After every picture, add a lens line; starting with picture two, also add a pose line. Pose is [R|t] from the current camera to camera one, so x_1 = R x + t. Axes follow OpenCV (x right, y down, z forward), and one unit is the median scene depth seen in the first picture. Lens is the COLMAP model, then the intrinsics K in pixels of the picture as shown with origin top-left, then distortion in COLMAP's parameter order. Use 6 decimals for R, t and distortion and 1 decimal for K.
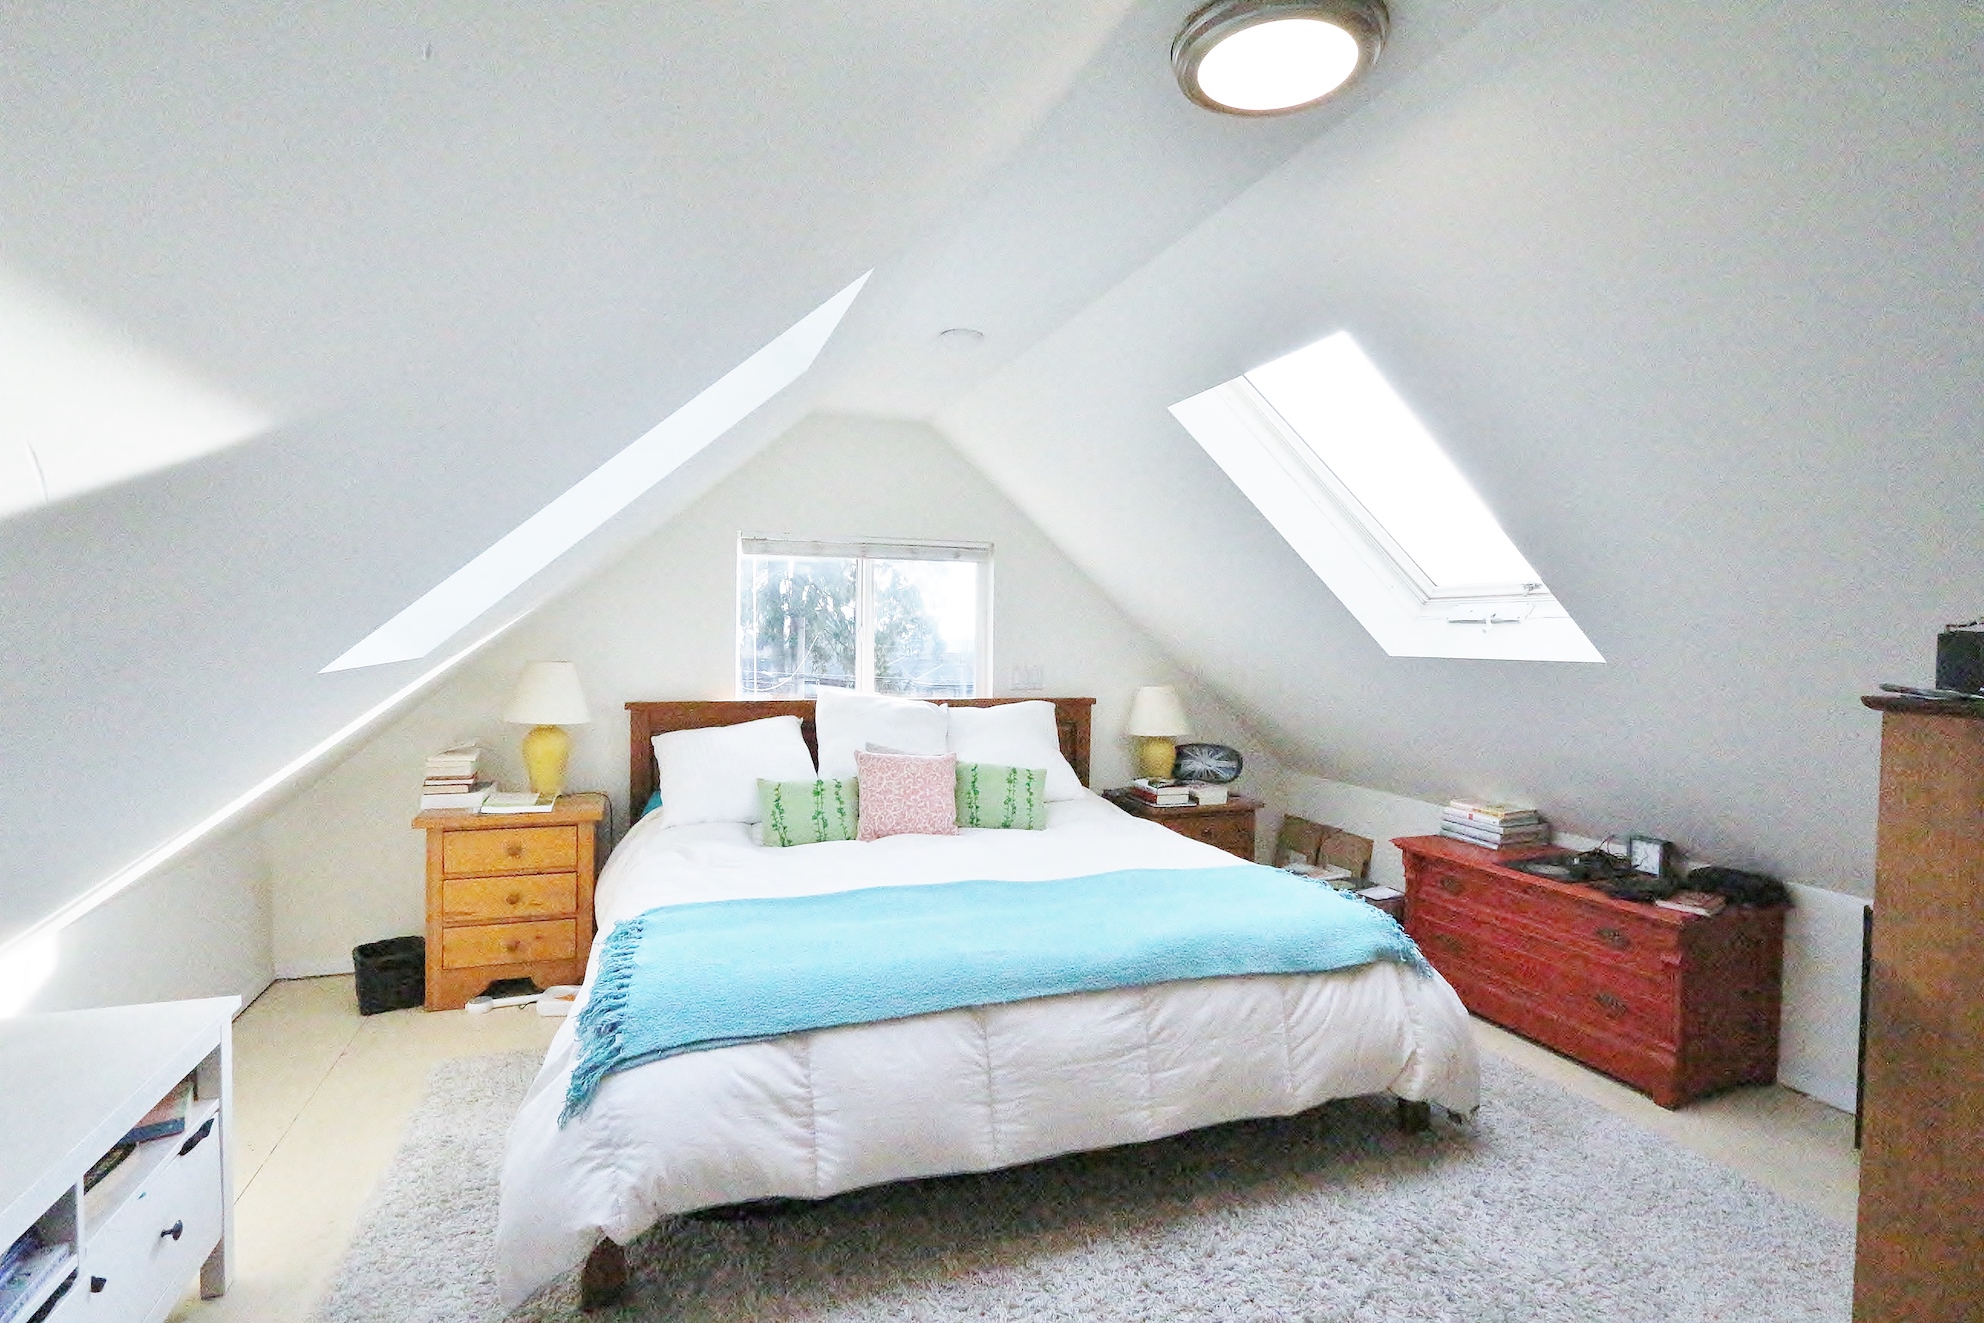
lens RADIAL K [[902.7, 0, 992.0], [0, 902.7, 661.5], [0, 0, 1]] dist [-0.016272, -0.000303]
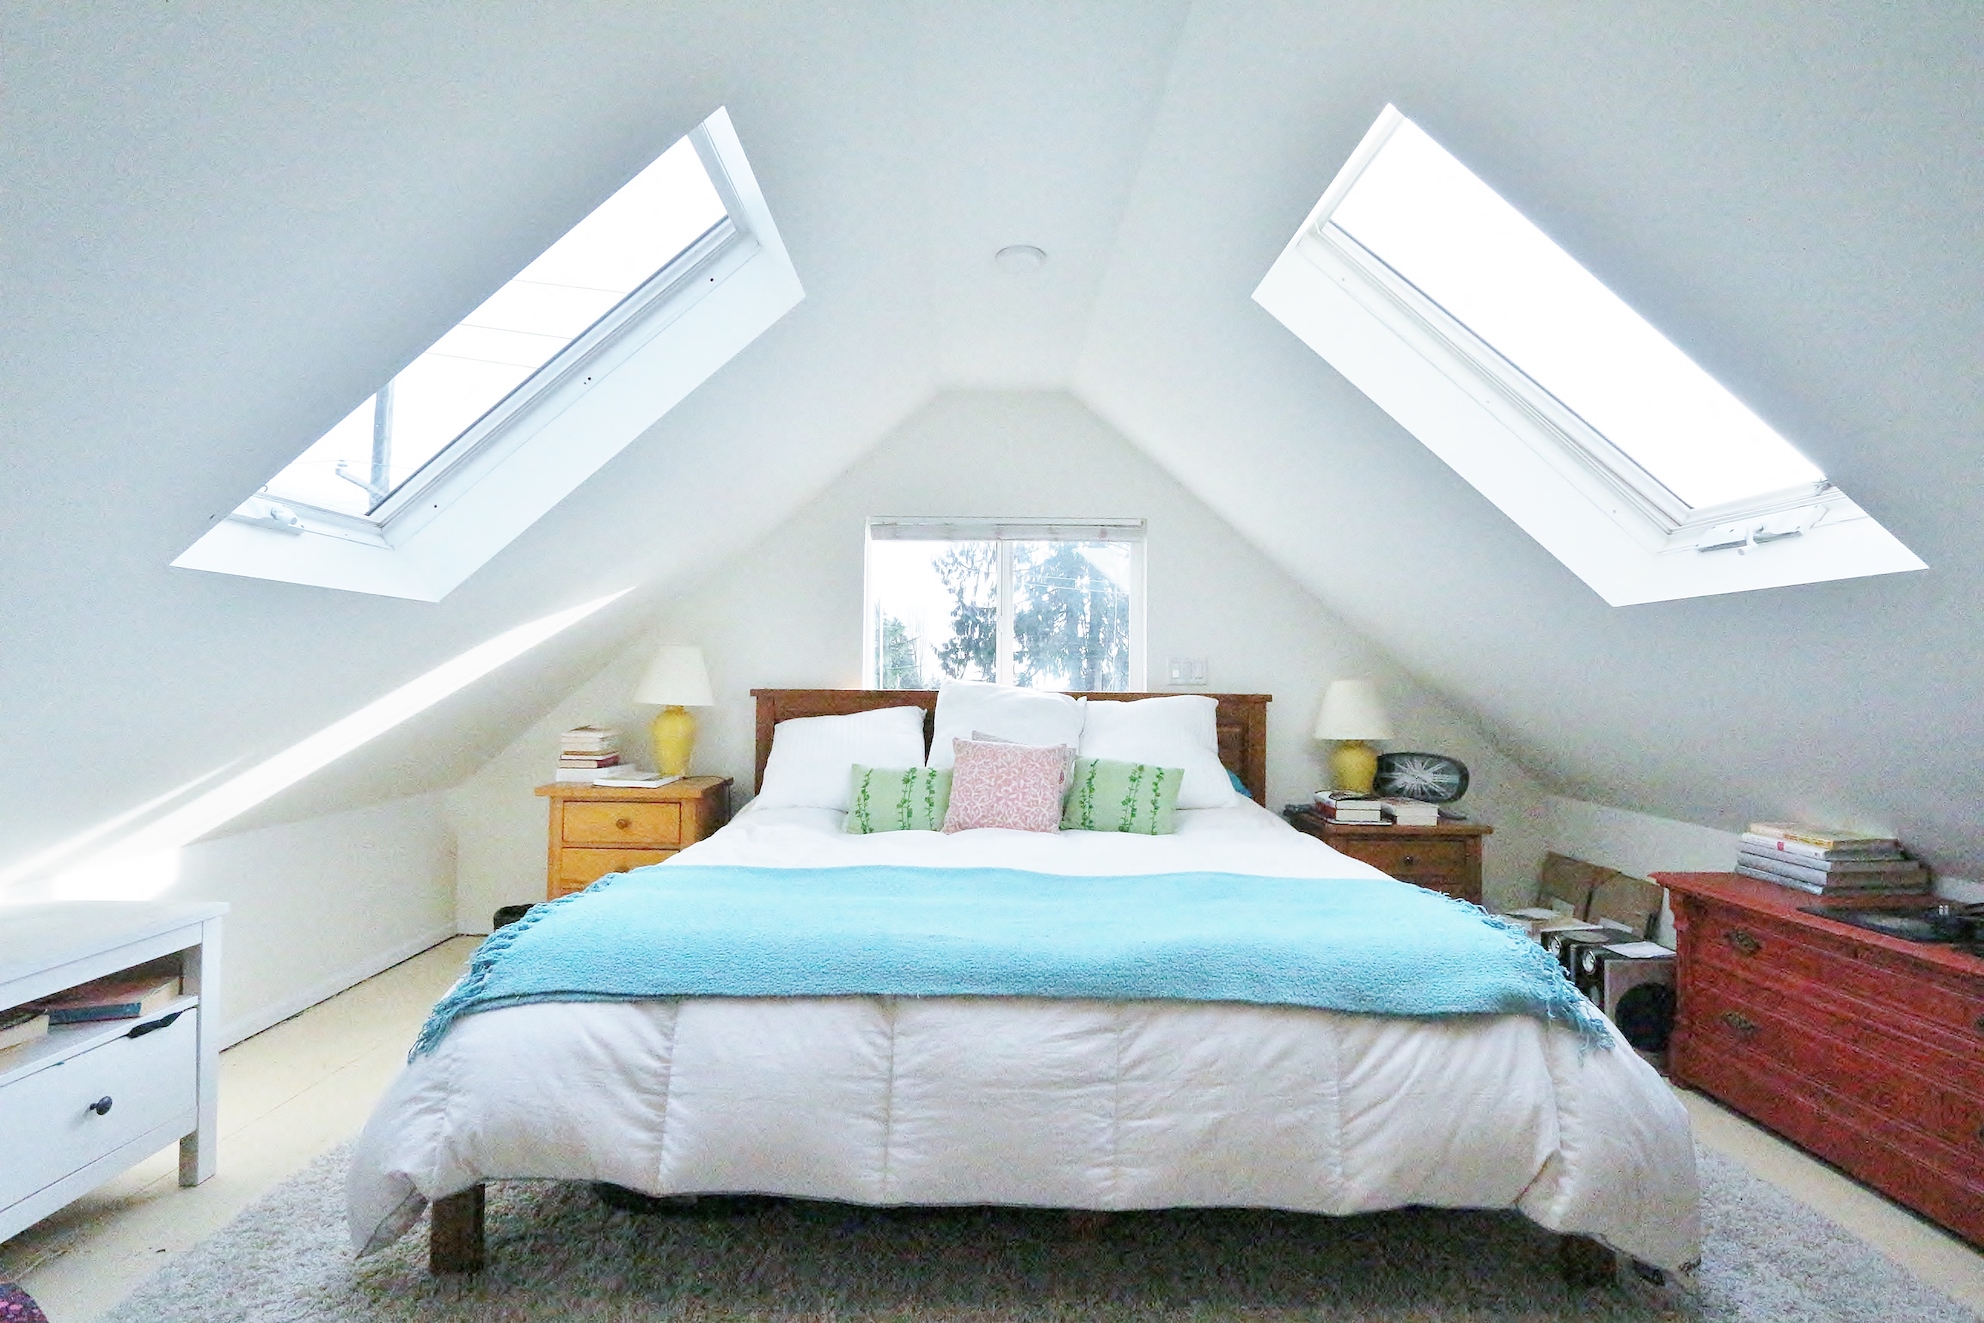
lens RADIAL K [[915.2, 0, 980.7], [0, 915.2, 657.6], [0, 0, 1]] dist [-0.017322, 0.001332]
pose [[0.941926, -0.012847, -0.335576, 0.212601], [-0.005237, 0.998585, -0.052927, 0.076603], [0.335781, 0.051611, 0.940525, 0.152260]]
